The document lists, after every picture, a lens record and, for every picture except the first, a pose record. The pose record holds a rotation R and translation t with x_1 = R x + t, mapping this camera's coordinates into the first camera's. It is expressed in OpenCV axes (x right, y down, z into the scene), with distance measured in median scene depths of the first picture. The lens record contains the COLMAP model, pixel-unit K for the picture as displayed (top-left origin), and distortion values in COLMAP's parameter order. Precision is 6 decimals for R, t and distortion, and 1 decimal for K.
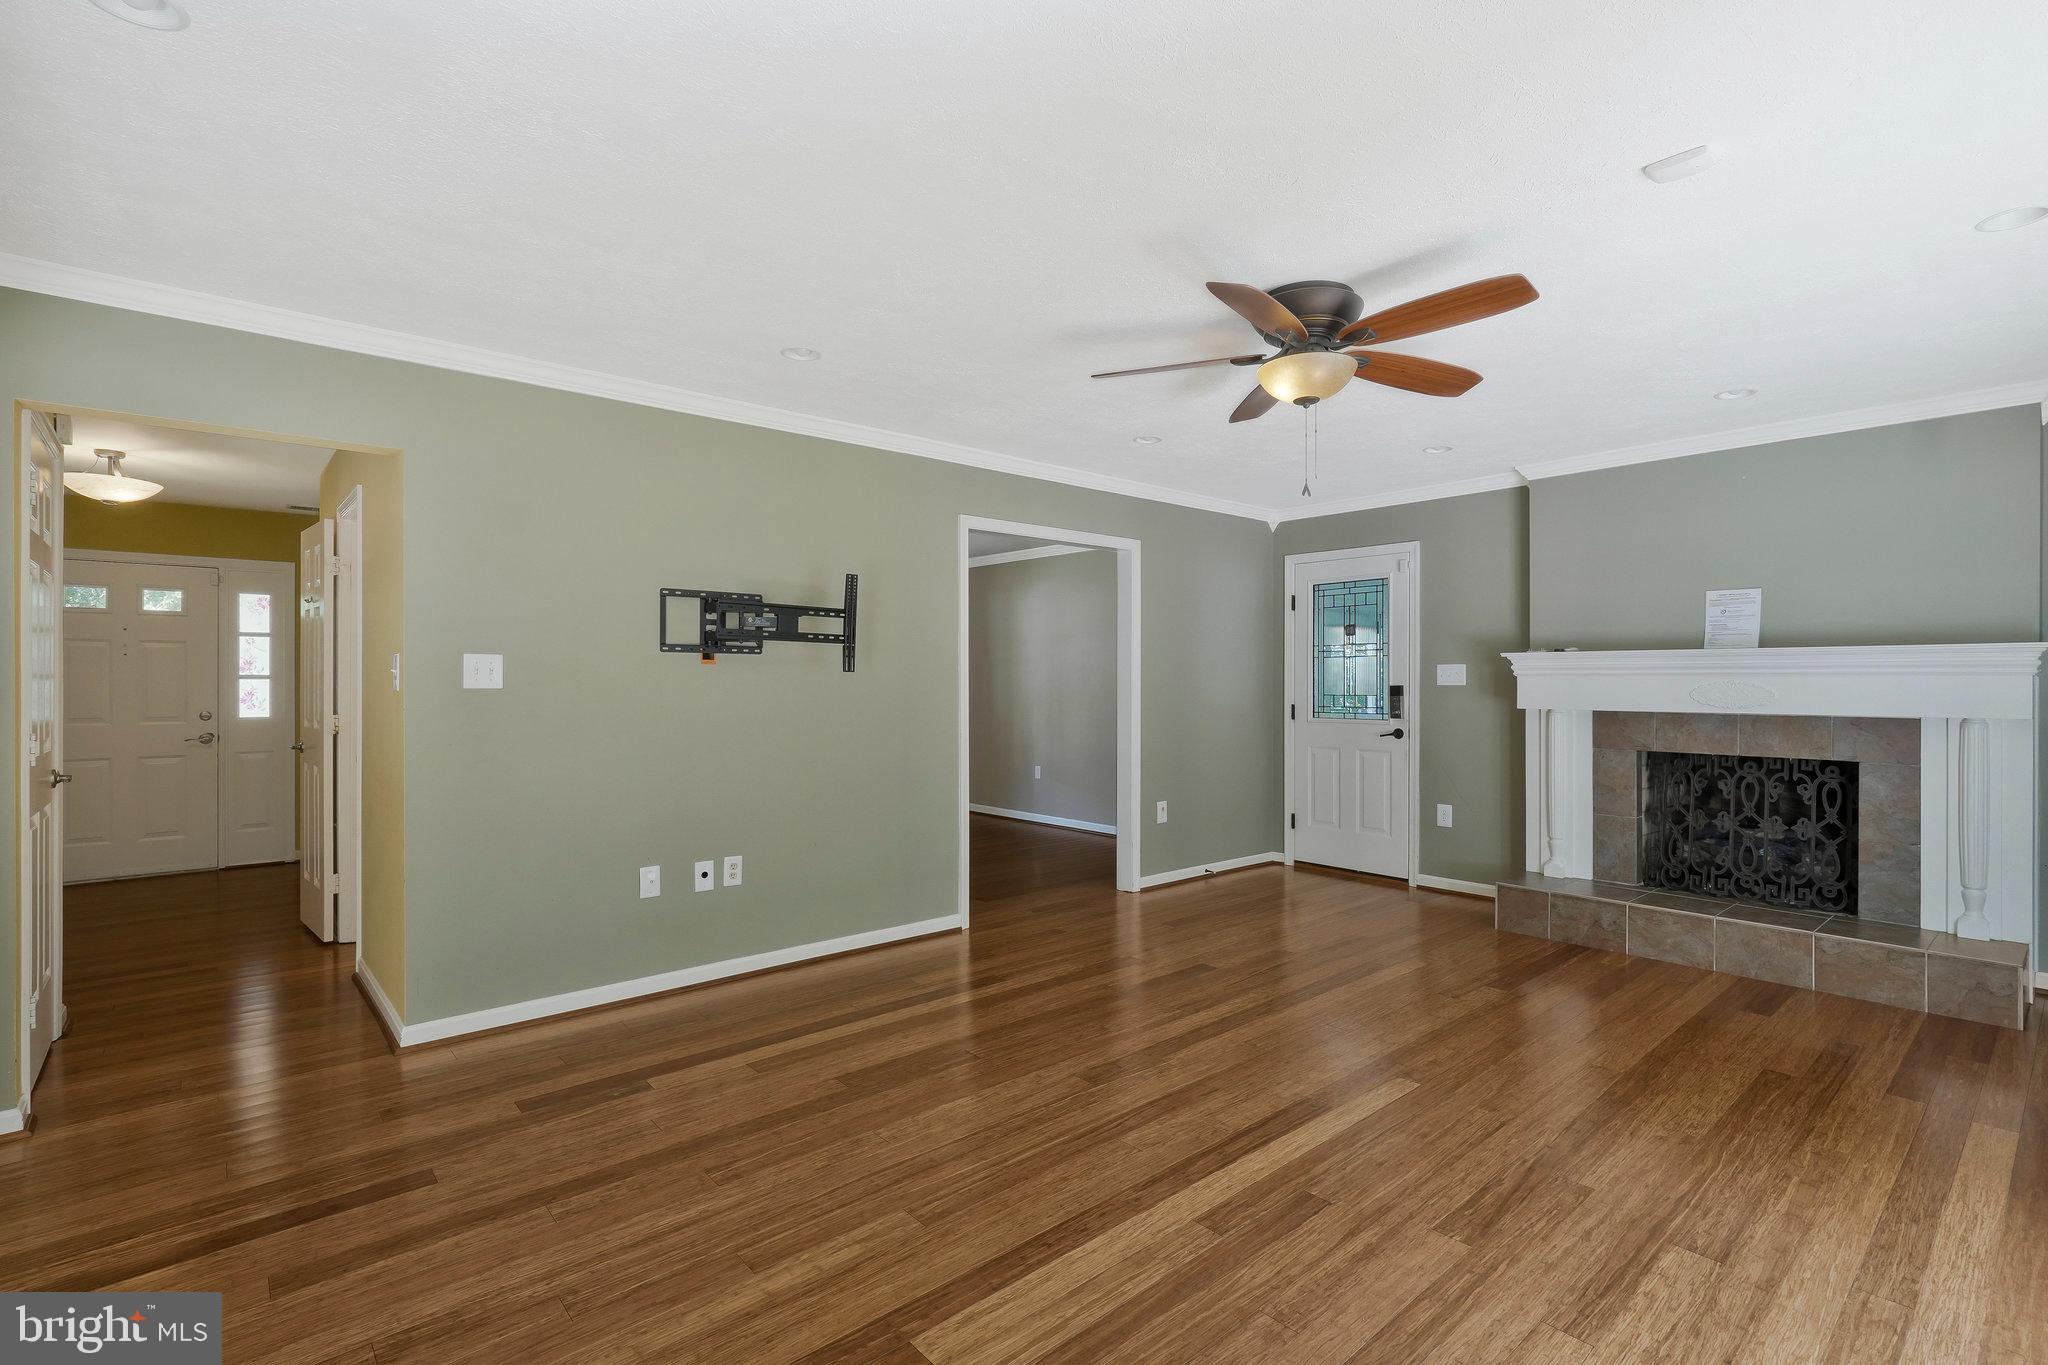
lens RADIAL K [[952.4, 0, 1024.9], [0, 952.4, 675.6], [0, 0, 1]] dist [-0.001216, 0.000224]
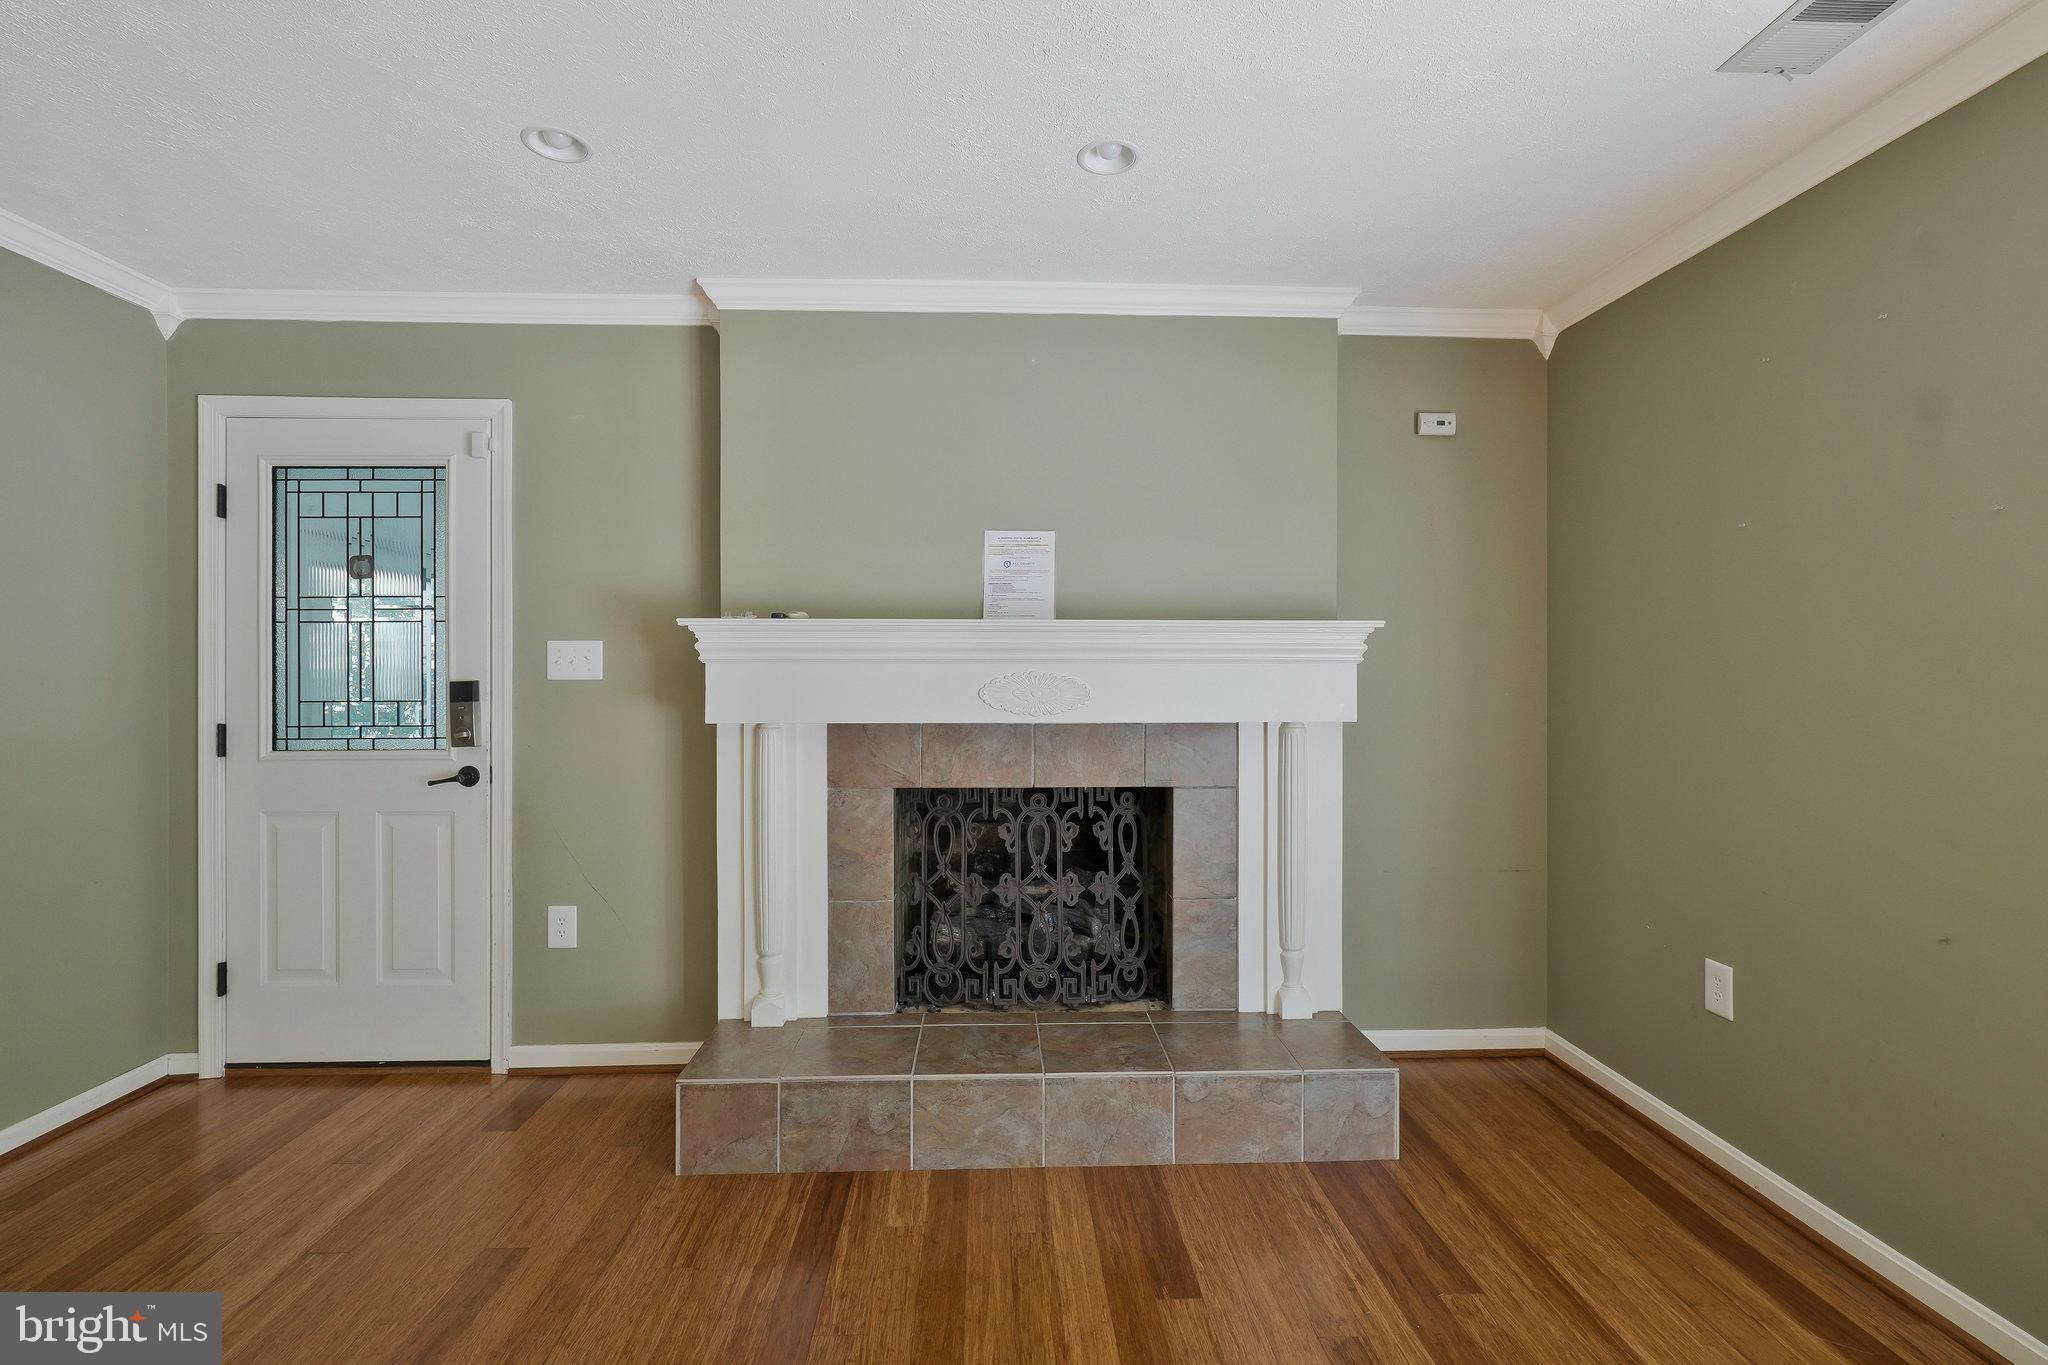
lens RADIAL K [[952.4, 0, 1024.9], [0, 952.4, 675.6], [0, 0, 1]] dist [-0.001216, 0.000224]
pose [[0.629877, -0.004393, 0.776683, 0.223798], [-0.003209, 0.999961, 0.008259, 0.002857], [-0.776689, -0.007695, 0.629838, 0.544926]]
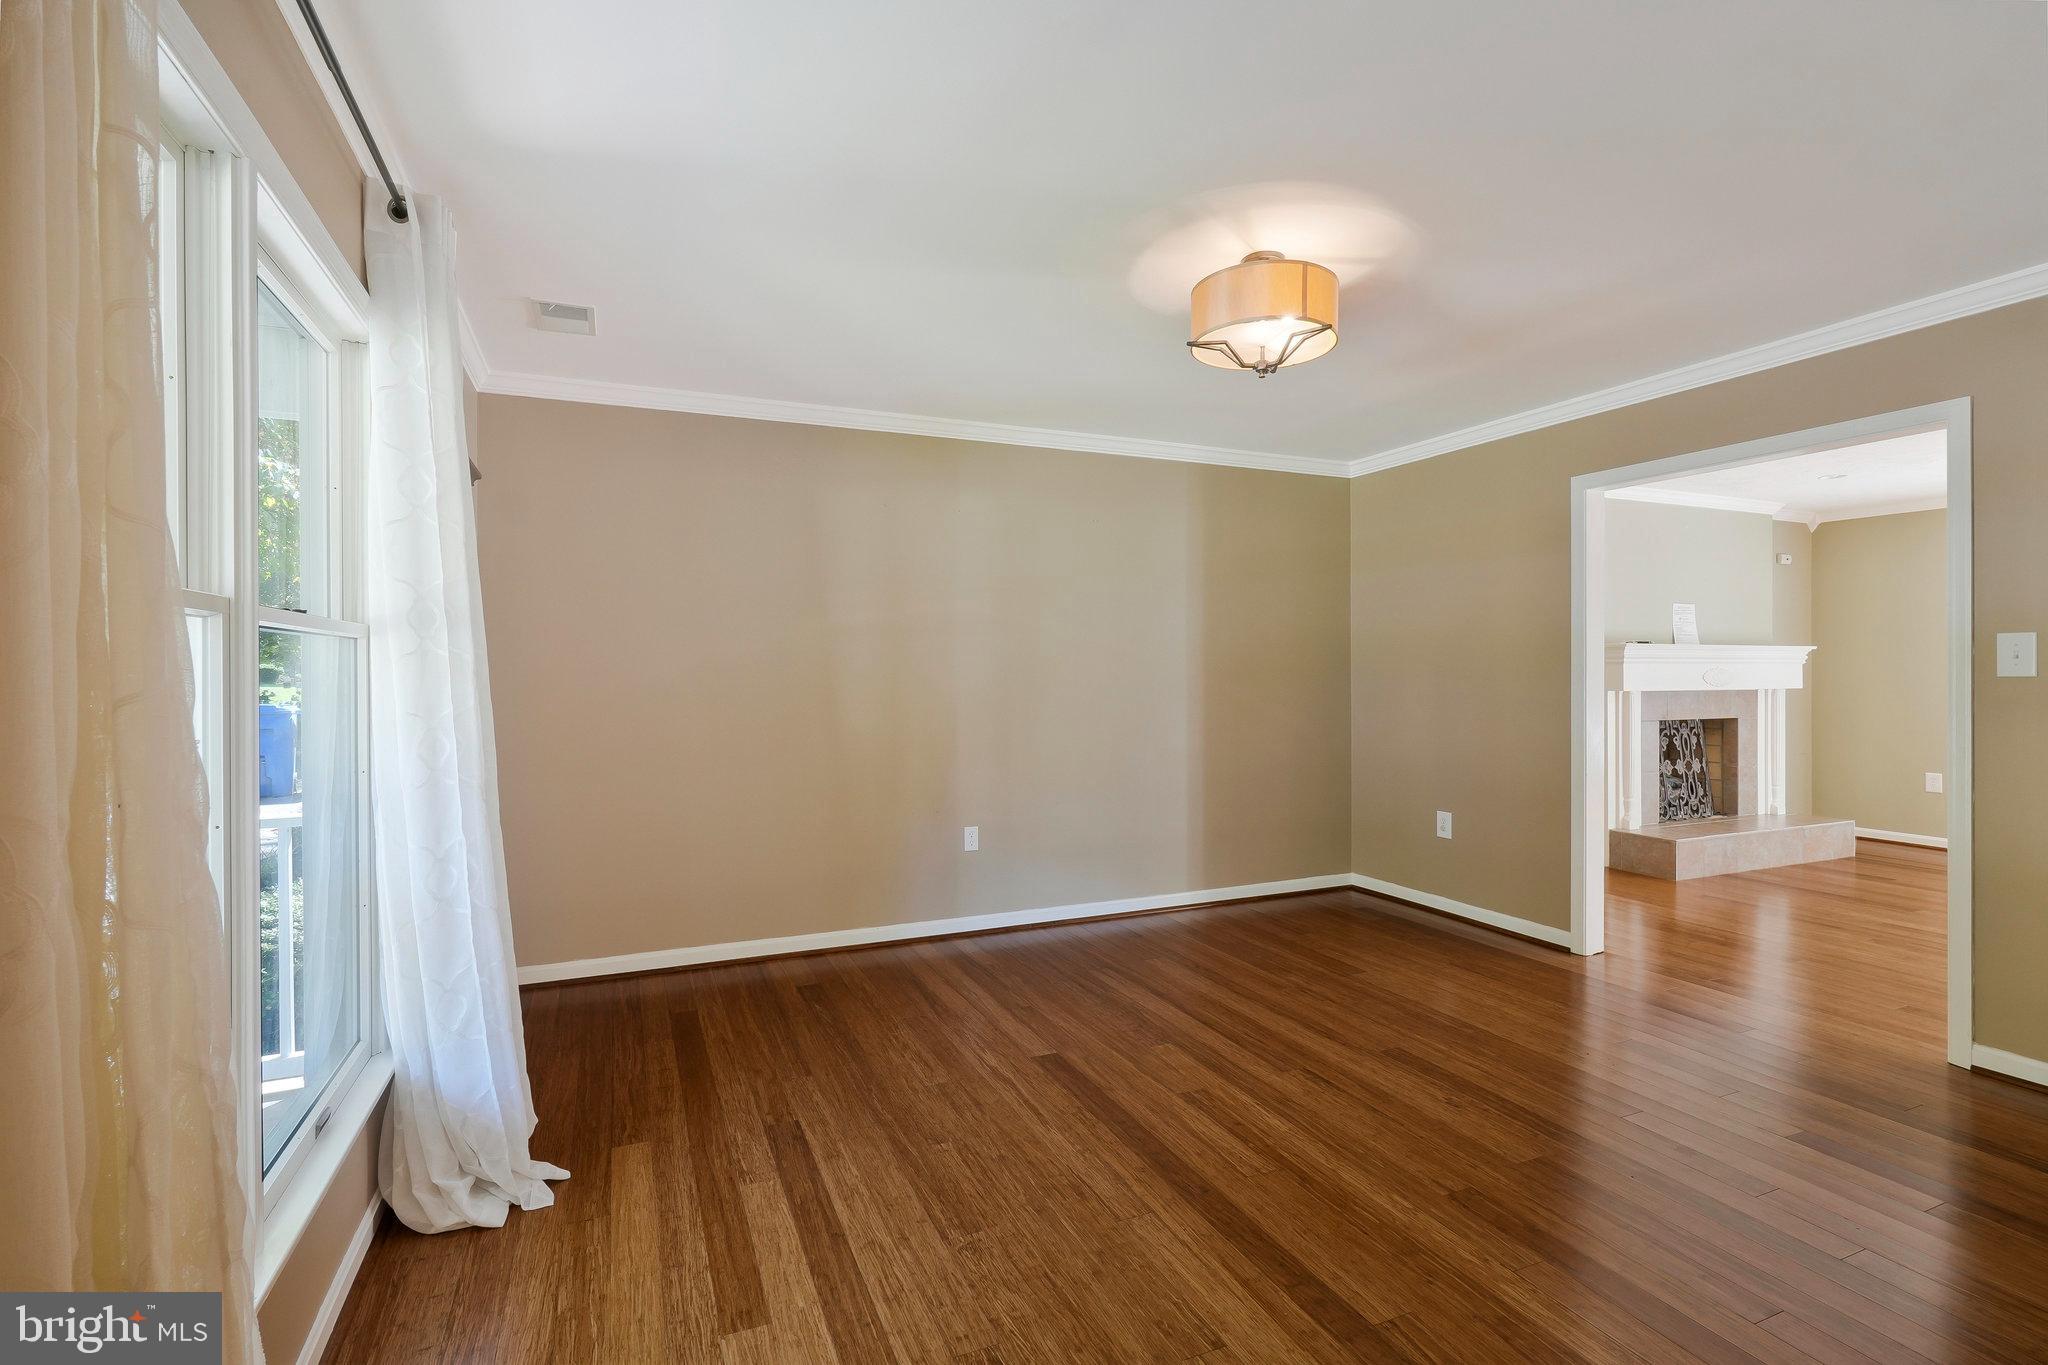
lens RADIAL K [[949.4, 0, 1028.8], [0, 949.4, 683.0], [0, 0, 1]] dist [0.000850, 0.000582]
pose [[0.297144, -0.021051, 0.954600, -0.855501], [-0.002417, 0.999737, 0.022799, -0.001451], [-0.954829, -0.009082, 0.297015, 1.409865]]
